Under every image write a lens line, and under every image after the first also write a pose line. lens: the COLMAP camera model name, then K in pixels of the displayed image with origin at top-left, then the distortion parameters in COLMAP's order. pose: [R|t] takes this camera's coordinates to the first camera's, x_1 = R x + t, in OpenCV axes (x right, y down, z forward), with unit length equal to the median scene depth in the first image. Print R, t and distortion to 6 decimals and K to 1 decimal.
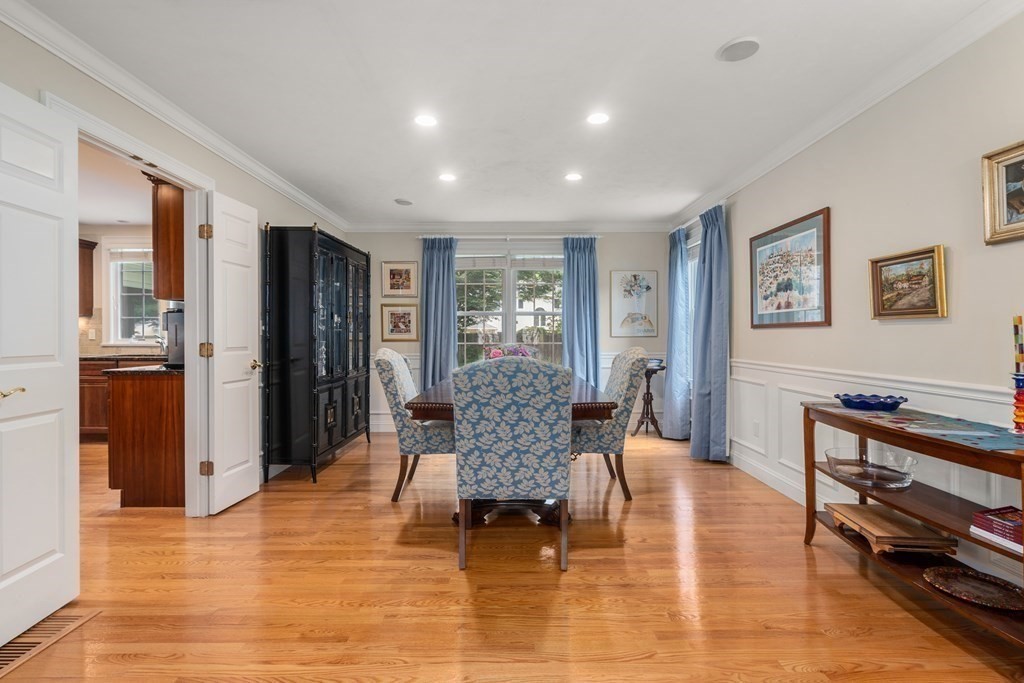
lens RADIAL K [[473.3, 0, 514.2], [0, 473.3, 336.8], [0, 0, 1]] dist [-0.004715, 0.001817]
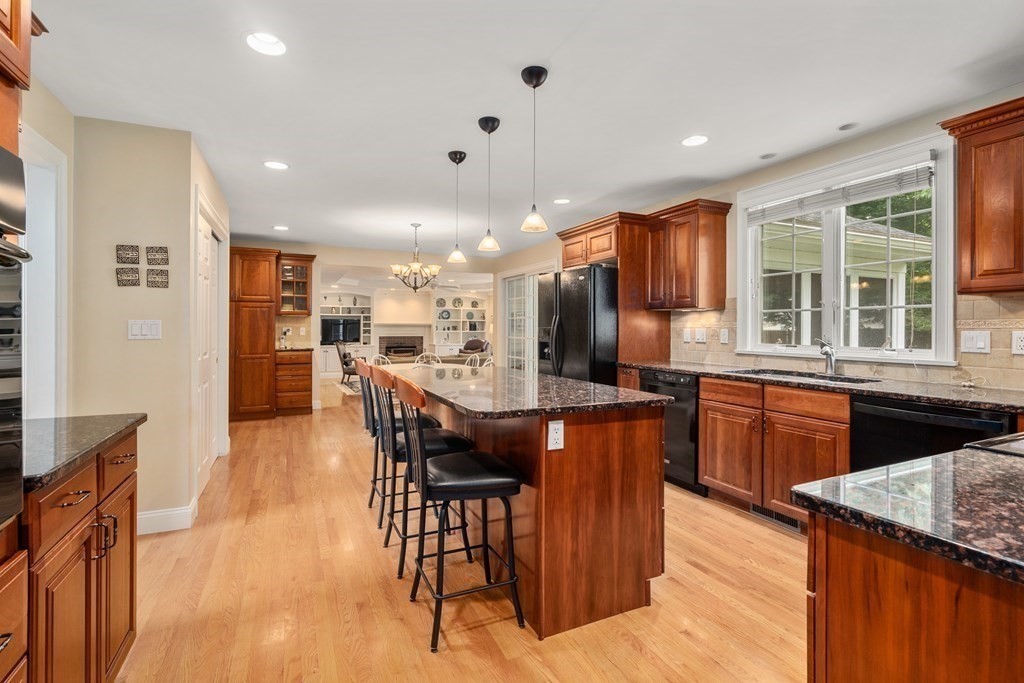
lens RADIAL K [[473.3, 0, 512.3], [0, 473.3, 332.8], [0, 0, 1]] dist [-0.004715, 0.001817]
pose [[0.419390, 0.006282, -0.907784, -0.389339], [-0.006190, 0.999973, 0.004060, -0.010928], [0.907785, 0.003916, 0.419417, 0.419986]]
